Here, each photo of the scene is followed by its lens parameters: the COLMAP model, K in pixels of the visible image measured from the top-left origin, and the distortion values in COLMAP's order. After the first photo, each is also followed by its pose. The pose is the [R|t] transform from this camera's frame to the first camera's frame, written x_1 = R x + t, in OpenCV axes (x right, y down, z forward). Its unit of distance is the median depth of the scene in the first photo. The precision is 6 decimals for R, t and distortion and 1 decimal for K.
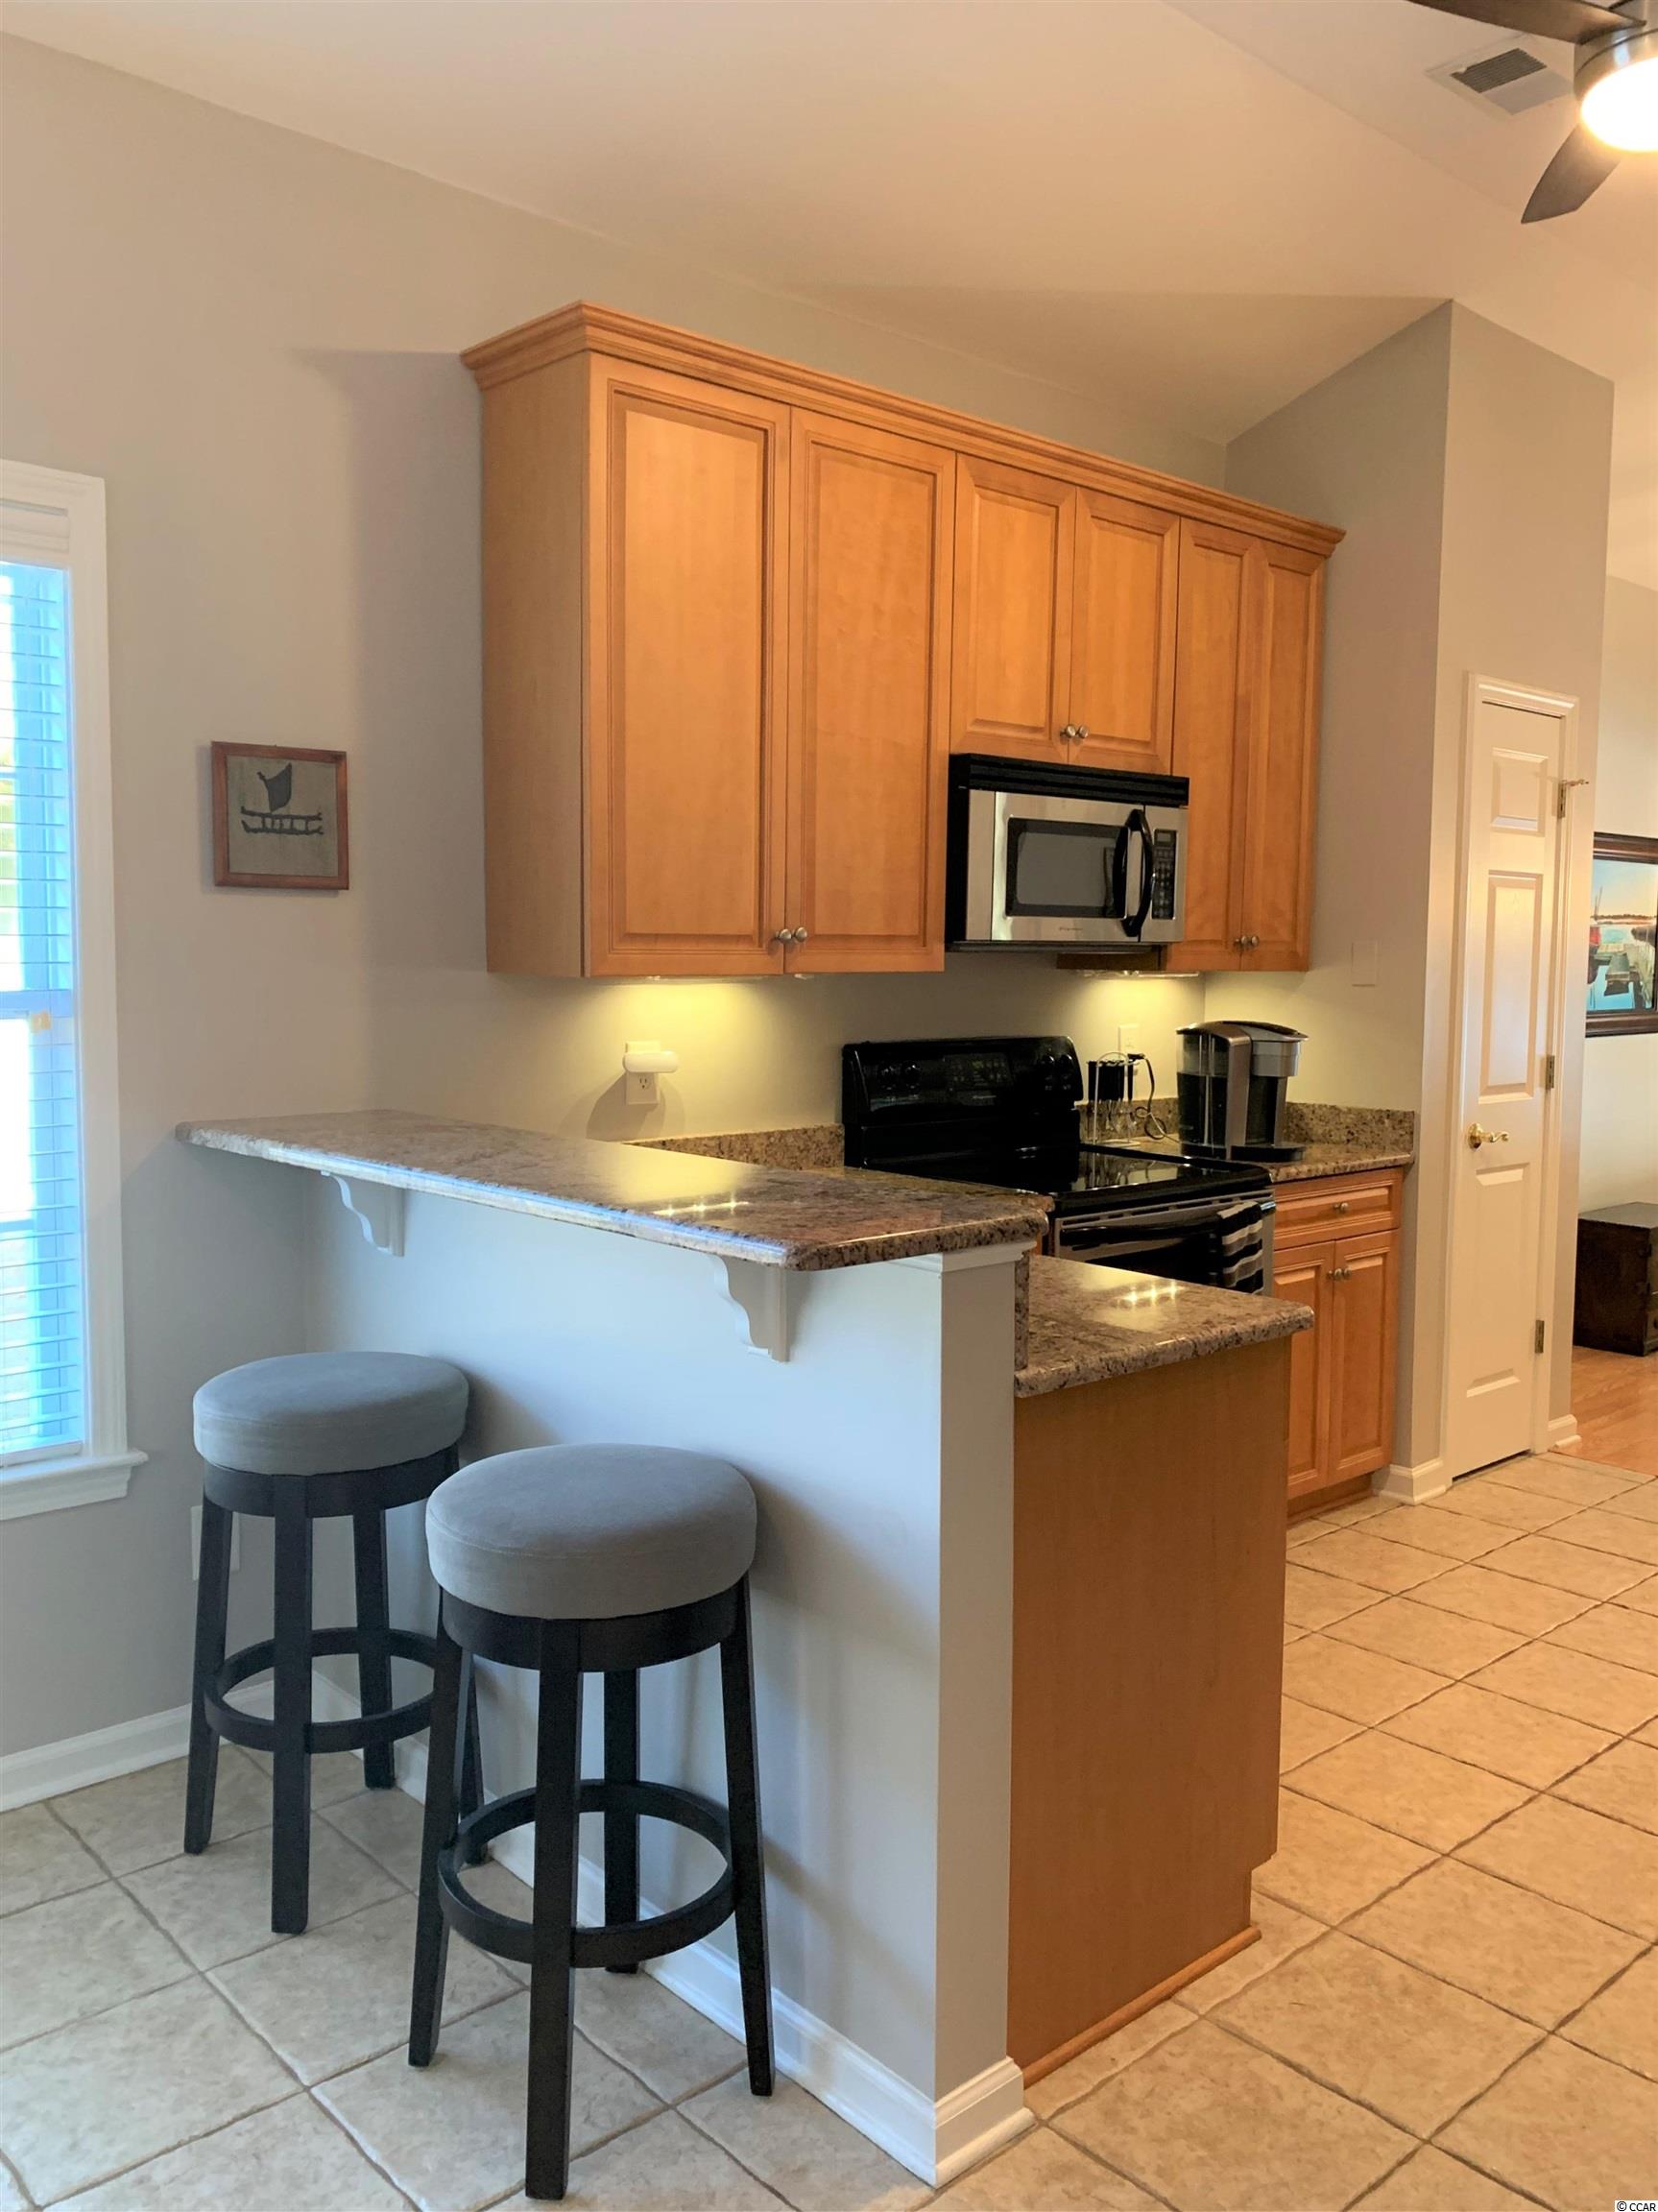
lens RADIAL K [[1721.4, 0, 829.0], [0, 1721.4, 1106.0], [0, 0, 1]] dist [0.045543, -0.049371]
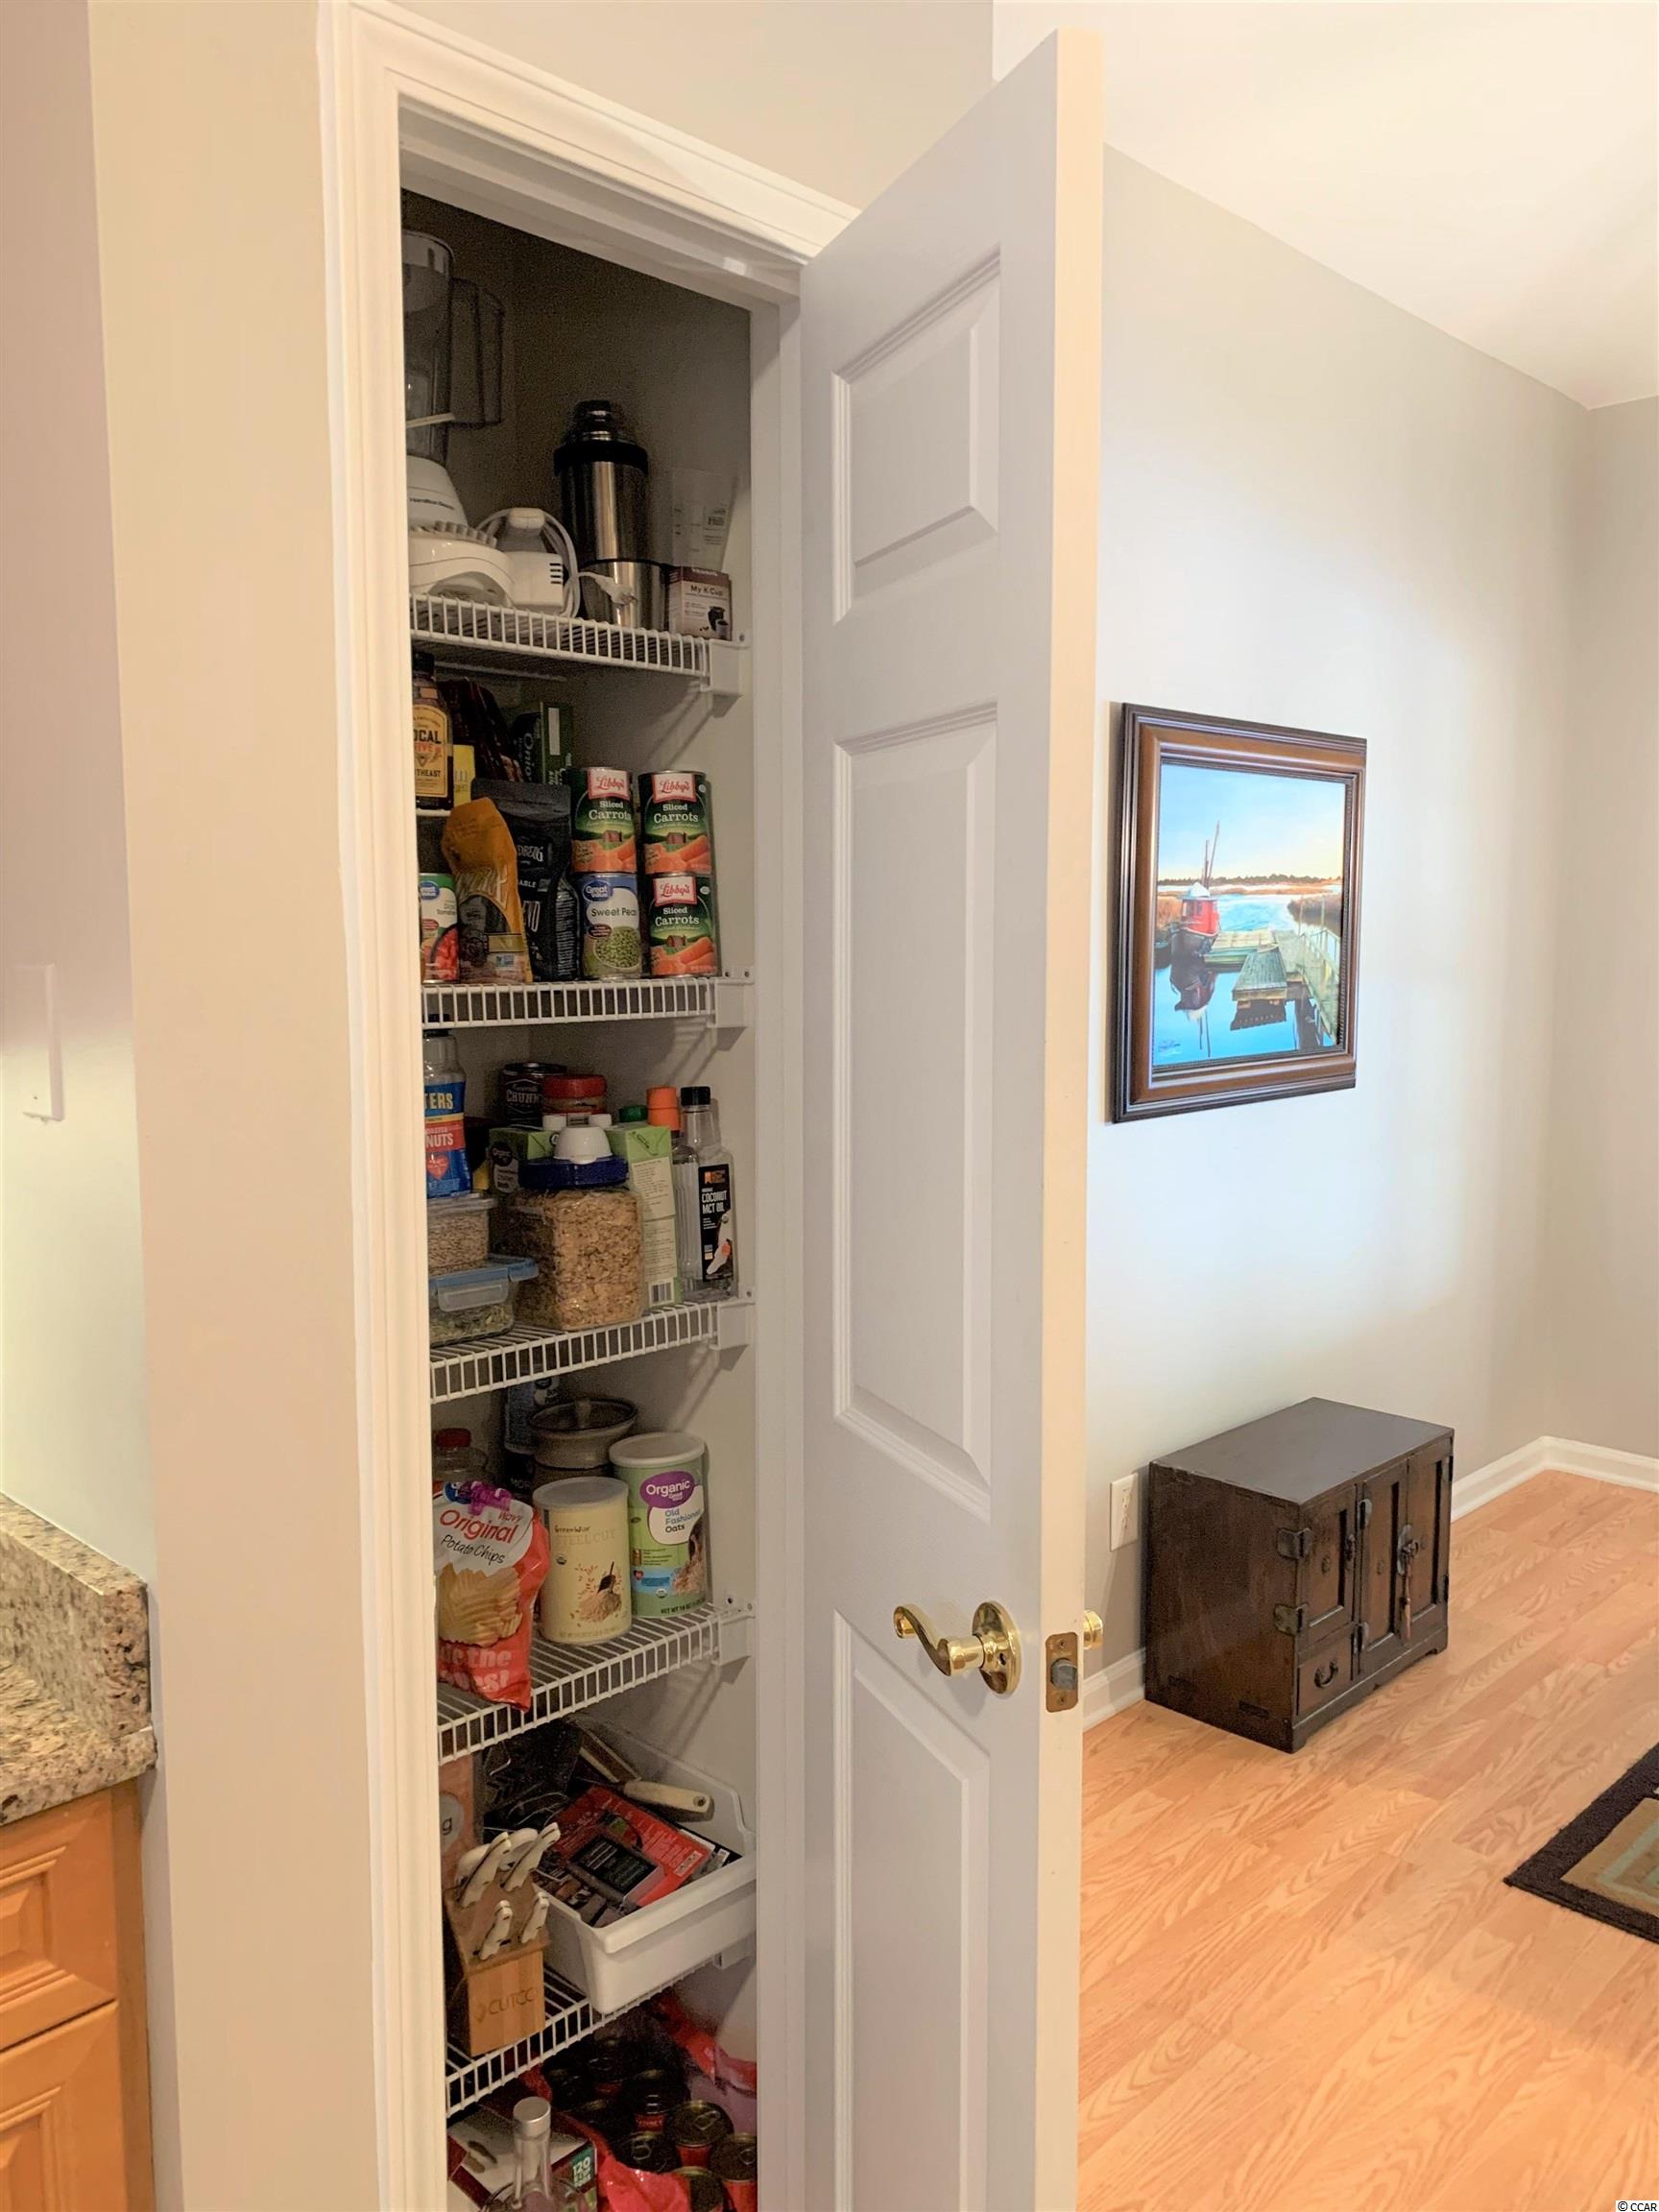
lens RADIAL K [[1655.3, 0, 826.2], [0, 1655.3, 1075.7], [0, 0, 1]] dist [0.008394, -0.003065]
pose [[0.998679, -0.012179, 0.049921, 0.466911], [0.011958, 0.999917, 0.004726, -0.083729], [-0.049974, -0.004123, 0.998742, 0.786793]]
